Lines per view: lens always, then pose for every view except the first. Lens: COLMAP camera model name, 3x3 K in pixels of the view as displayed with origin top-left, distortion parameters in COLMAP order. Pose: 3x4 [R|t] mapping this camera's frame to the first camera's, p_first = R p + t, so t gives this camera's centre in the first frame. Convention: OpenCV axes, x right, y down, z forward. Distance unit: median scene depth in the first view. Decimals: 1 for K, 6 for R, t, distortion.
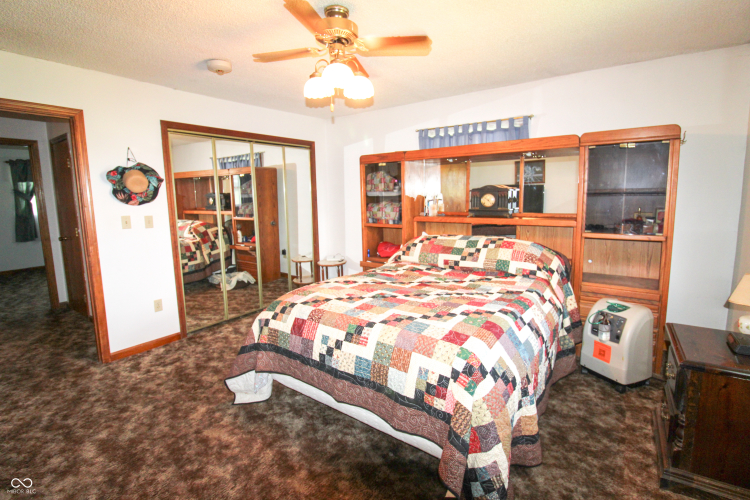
lens RADIAL K [[356.0, 0, 376.5], [0, 356.0, 245.3], [0, 0, 1]] dist [0.004976, 0.000275]
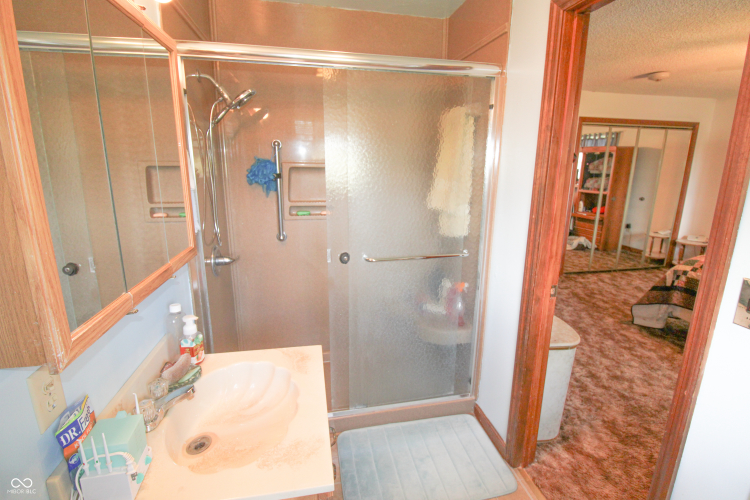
lens RADIAL K [[356.0, 0, 375.1], [0, 356.0, 246.6], [0, 0, 1]] dist [0.004976, 0.000275]
pose [[0.758524, 0.181467, -0.625868, -0.195674], [-0.124790, 0.983119, 0.133811, 0.042965], [0.639585, -0.023397, 0.768364, -0.440725]]
